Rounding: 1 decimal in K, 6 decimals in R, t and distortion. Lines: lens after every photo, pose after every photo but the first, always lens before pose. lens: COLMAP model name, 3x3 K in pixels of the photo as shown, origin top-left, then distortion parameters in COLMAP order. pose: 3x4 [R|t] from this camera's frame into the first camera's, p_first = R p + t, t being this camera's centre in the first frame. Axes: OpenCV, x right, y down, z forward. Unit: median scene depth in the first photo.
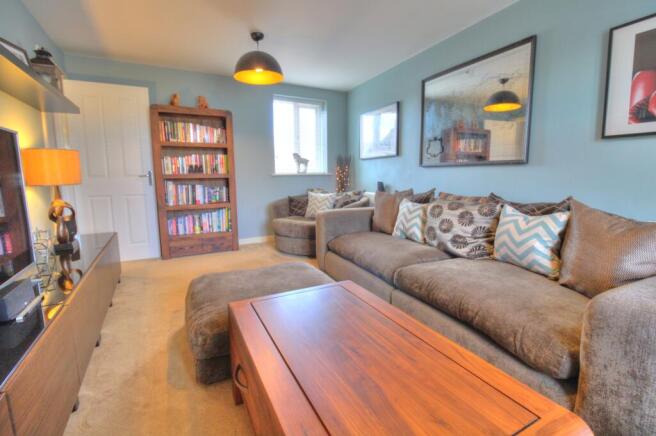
lens RADIAL K [[325.3, 0, 328.0], [0, 325.3, 218.0], [0, 0, 1]] dist [-0.024106, -0.000920]
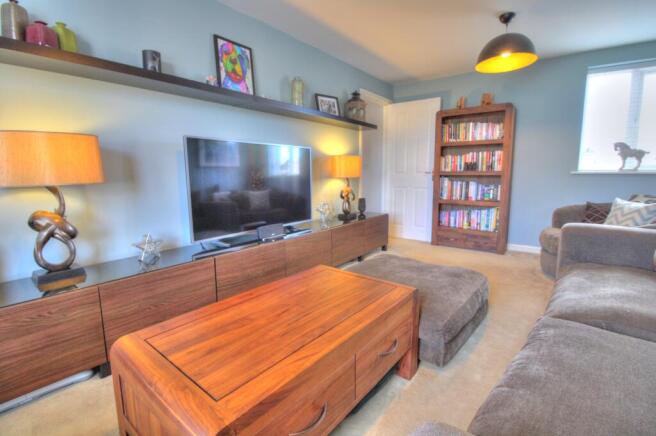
lens RADIAL K [[325.3, 0, 328.0], [0, 325.3, 218.0], [0, 0, 1]] dist [-0.024106, -0.000920]
pose [[0.344257, 0.136730, -0.928866, 0.414134], [-0.126118, 0.987107, 0.098562, -0.032560], [0.930366, 0.083216, 0.357063, 0.219153]]
